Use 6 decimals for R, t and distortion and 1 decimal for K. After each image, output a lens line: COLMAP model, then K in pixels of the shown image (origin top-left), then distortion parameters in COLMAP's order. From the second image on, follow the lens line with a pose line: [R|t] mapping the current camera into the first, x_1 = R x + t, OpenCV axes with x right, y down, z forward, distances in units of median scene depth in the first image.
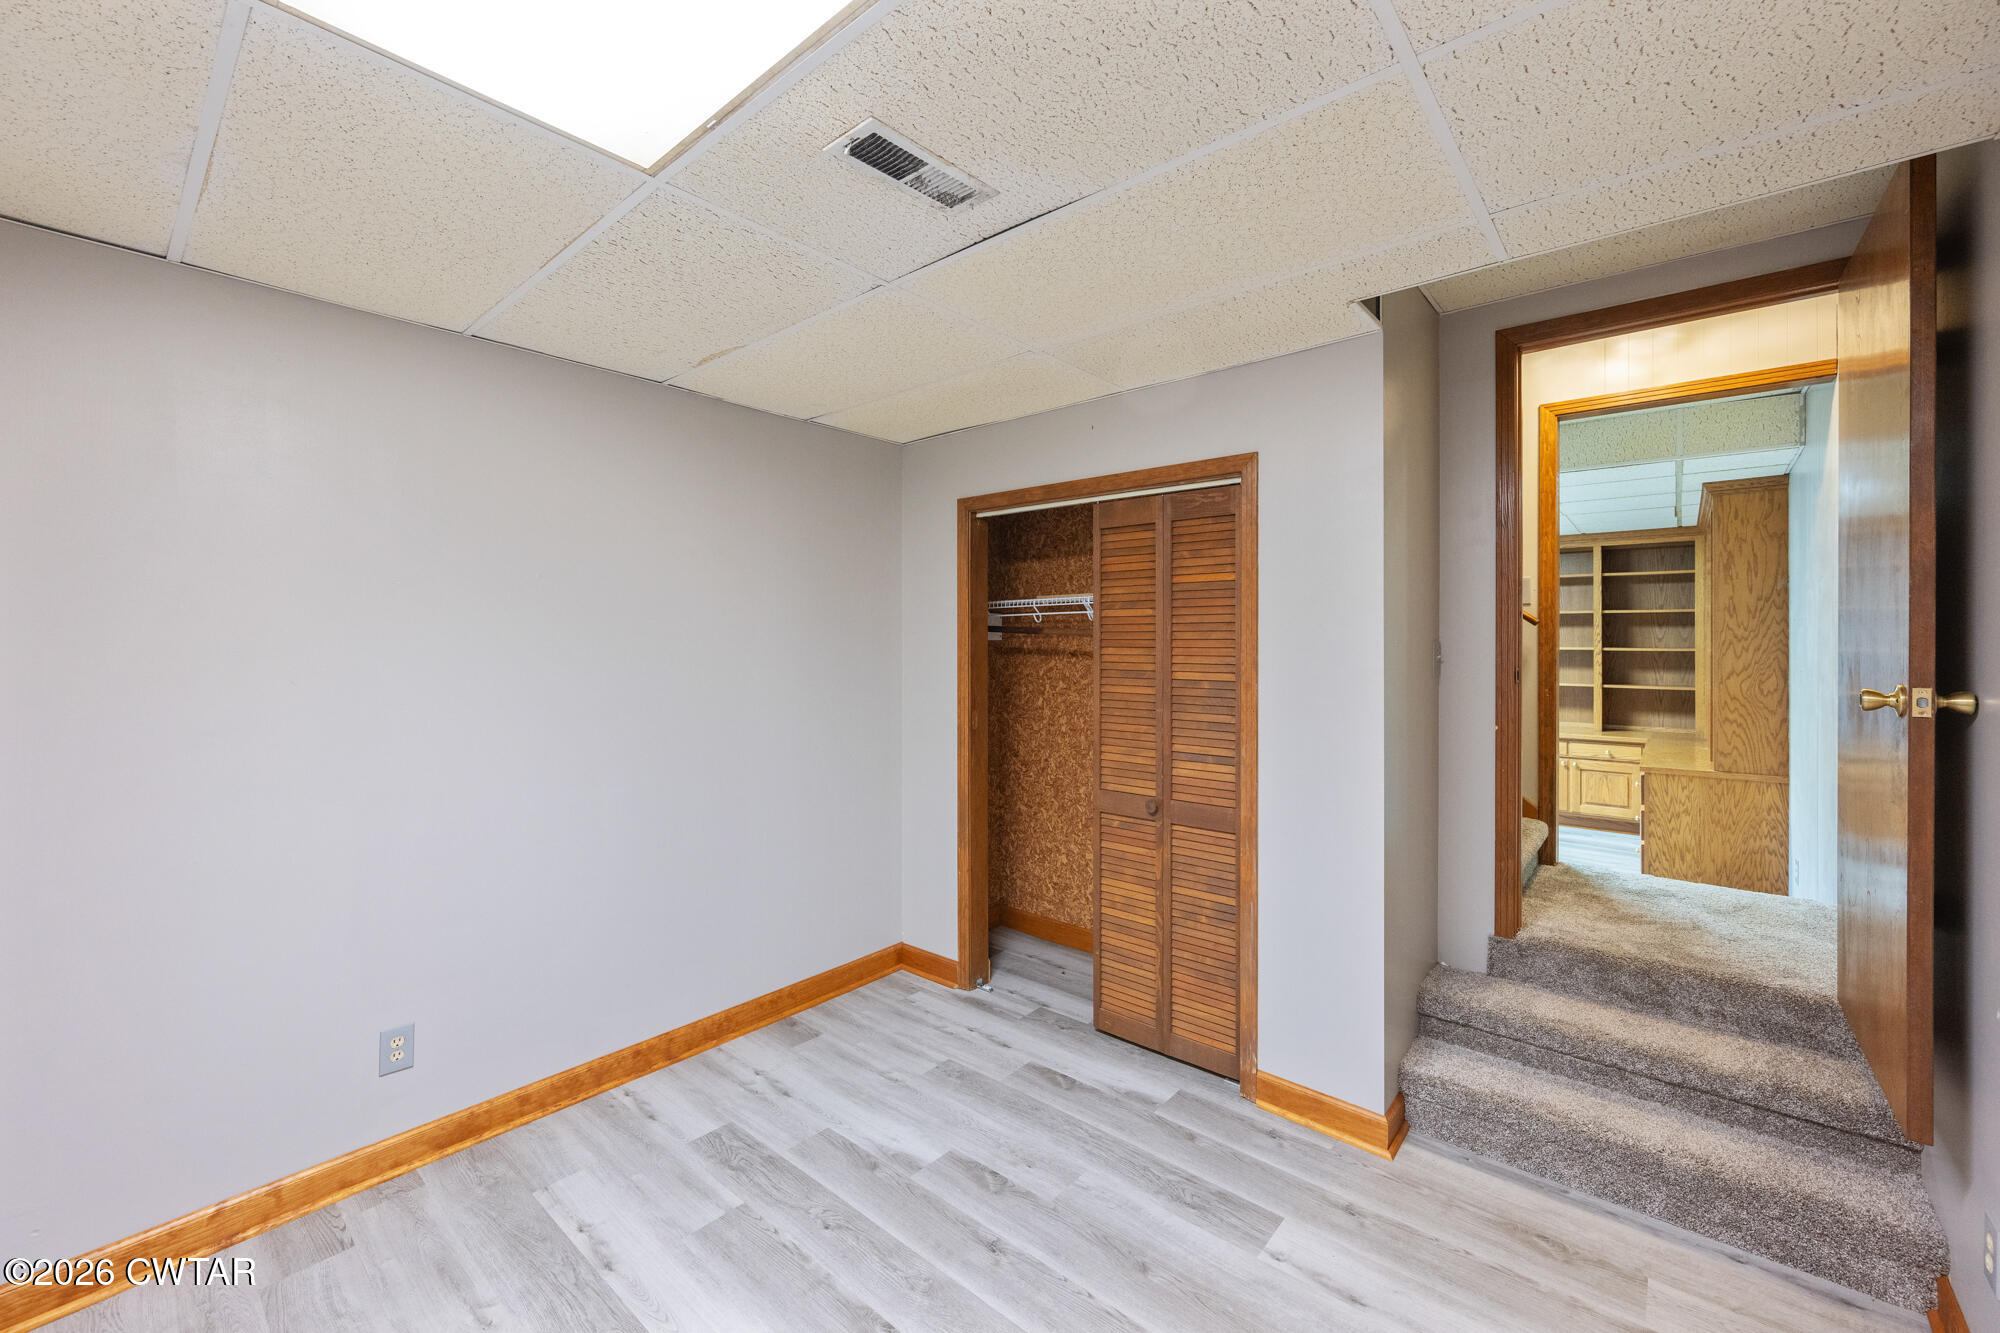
lens RADIAL K [[805.1, 0, 1006.8], [0, 805.1, 663.3], [0, 0, 1]] dist [-0.003523, -0.000056]
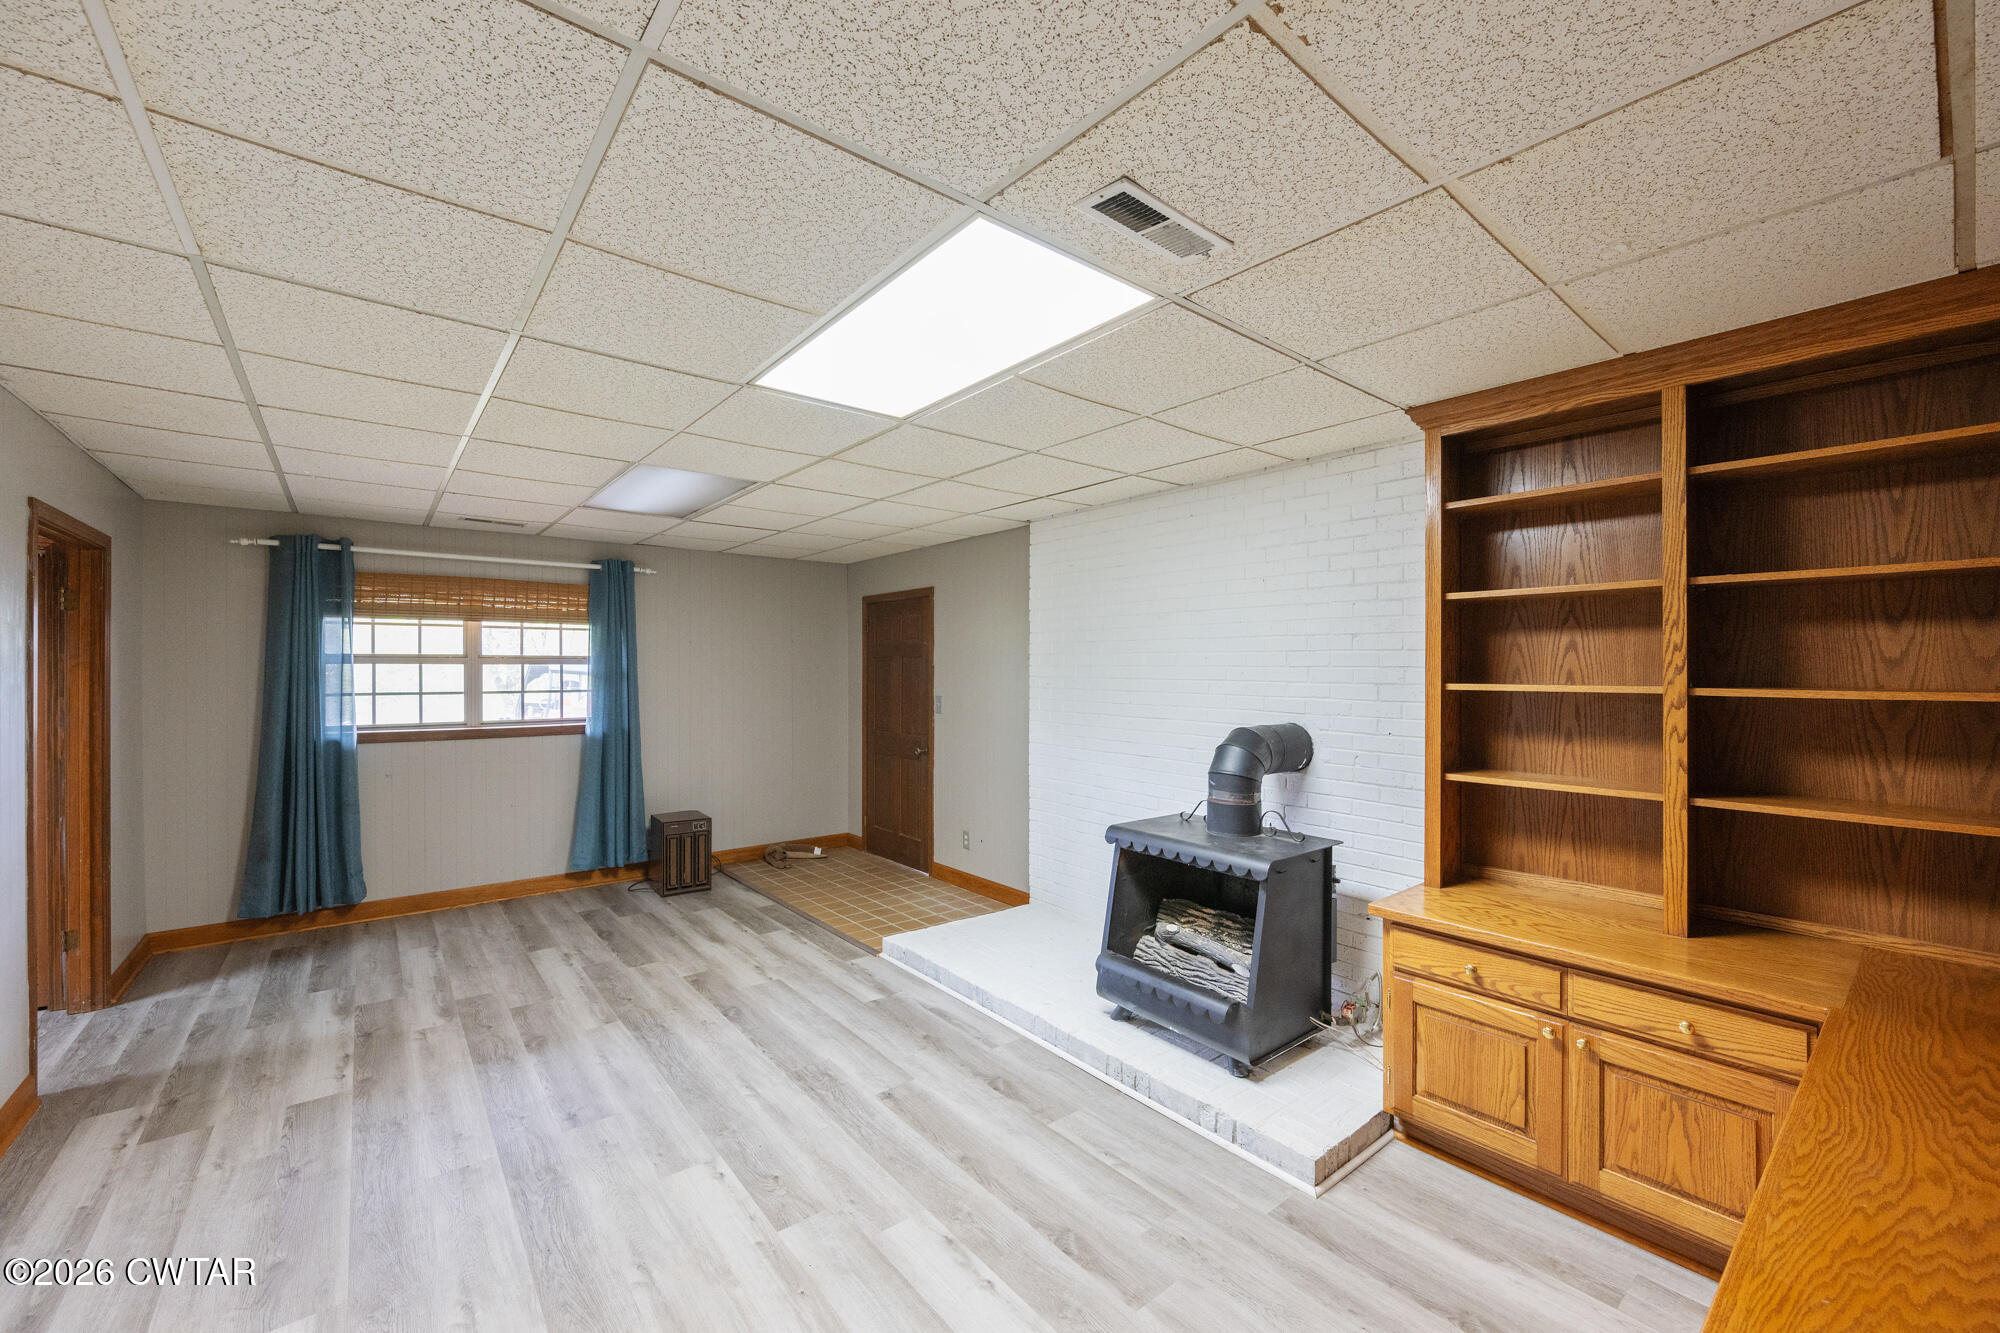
lens RADIAL K [[805.1, 0, 995.6], [0, 805.1, 665.1], [0, 0, 1]] dist [-0.003523, -0.000056]
pose [[0.984007, -0.000813, -0.178130, 0.513941], [0.001804, 0.999984, 0.005401, -0.031373], [0.178123, -0.005636, 0.983992, 0.615866]]
